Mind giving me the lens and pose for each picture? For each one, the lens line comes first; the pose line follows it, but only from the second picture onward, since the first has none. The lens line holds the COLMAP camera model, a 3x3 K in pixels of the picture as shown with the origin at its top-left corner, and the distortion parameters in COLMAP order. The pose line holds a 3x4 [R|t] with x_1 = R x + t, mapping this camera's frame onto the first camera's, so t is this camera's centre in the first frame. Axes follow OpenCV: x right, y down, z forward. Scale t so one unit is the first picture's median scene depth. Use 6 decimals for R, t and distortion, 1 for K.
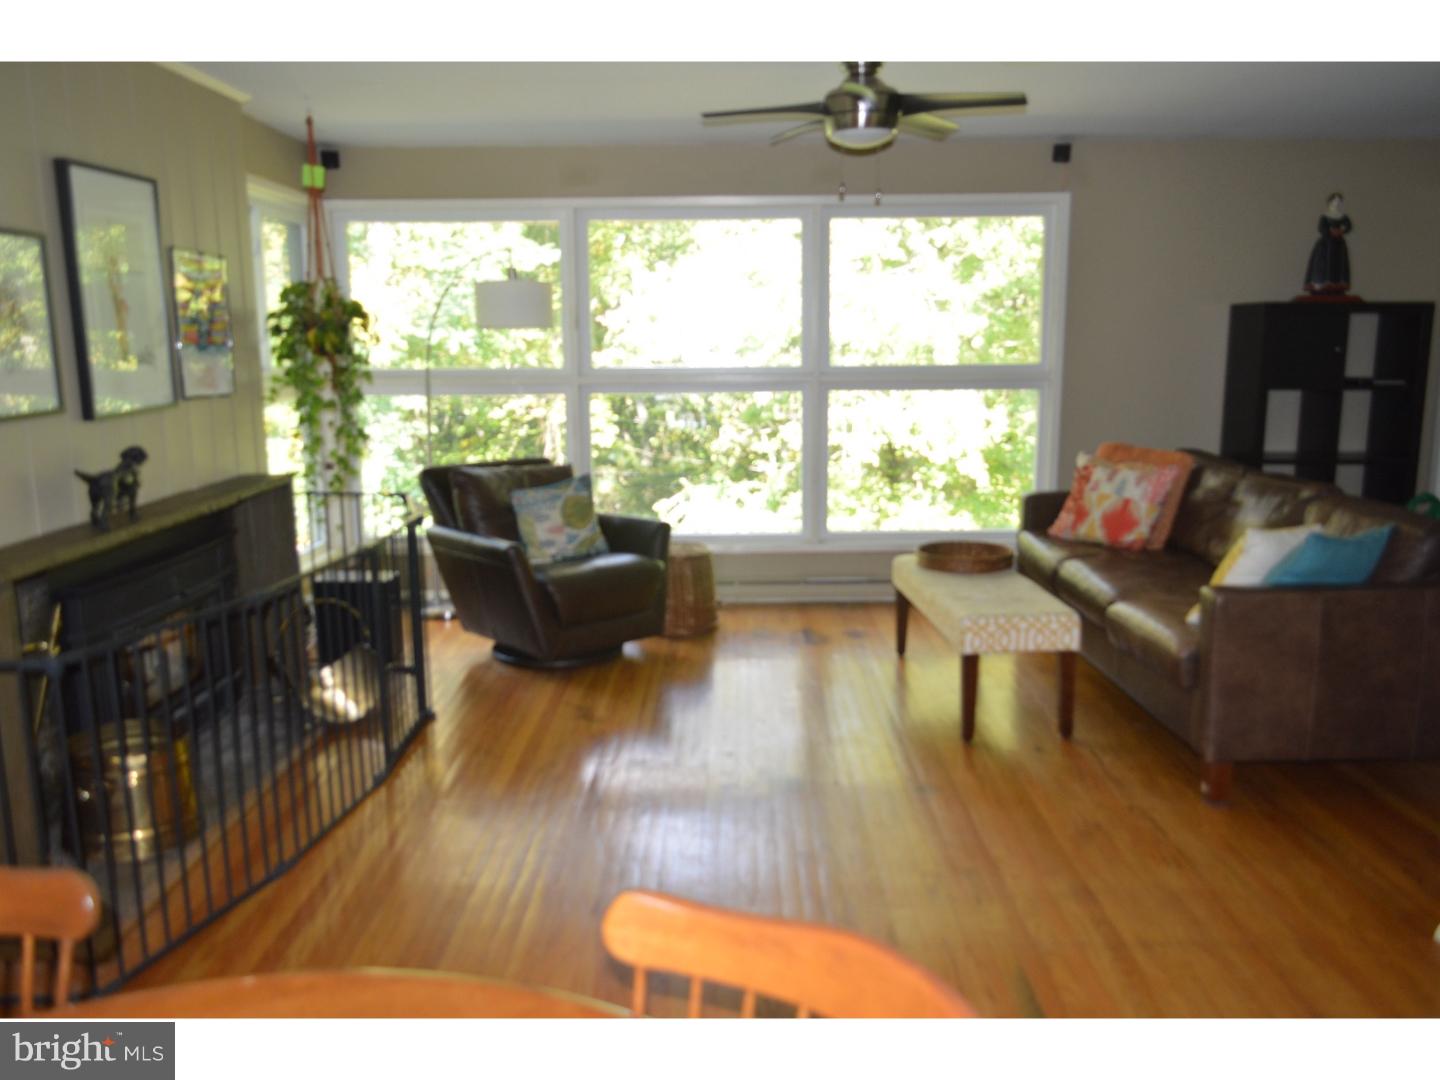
lens RADIAL K [[1159.5, 0, 720.0], [0, 1159.5, 540.0], [0, 0, 1]] dist [0.000385, 0.000067]
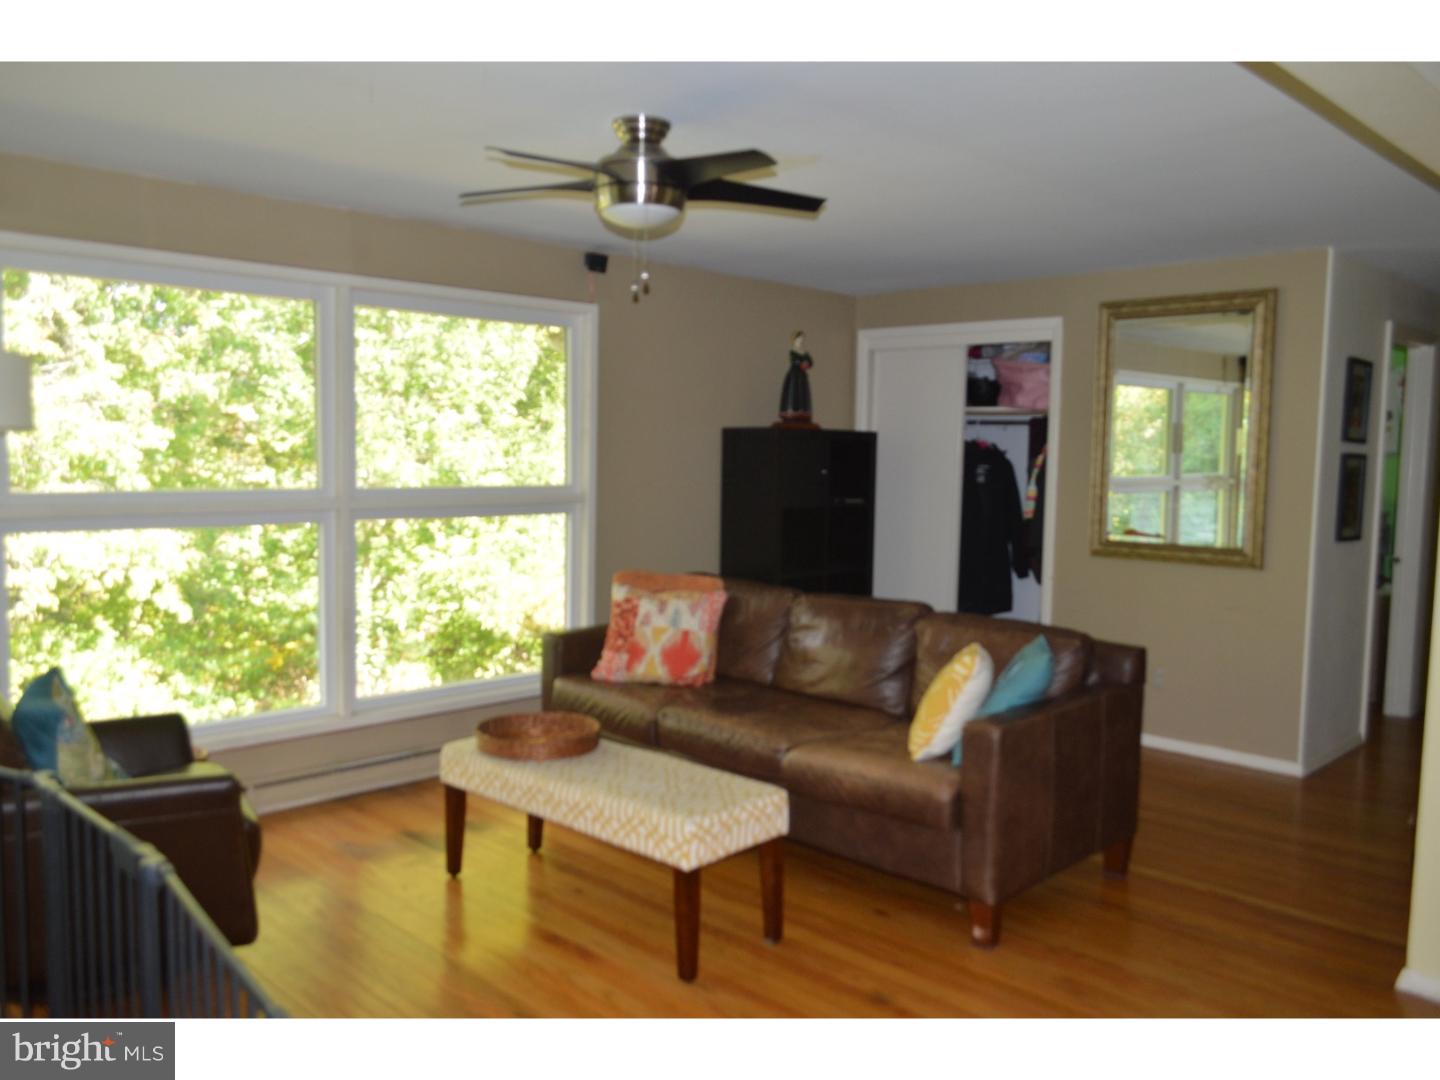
lens RADIAL K [[1152.2, 0, 721.8], [0, 1152.2, 459.1], [0, 0, 1]] dist [-0.054632, -0.001078]
pose [[0.700198, 0.007101, 0.713914, -0.284413], [0.108481, 0.987282, -0.116217, -0.060014], [-0.705659, 0.158821, 0.690522, 0.314463]]
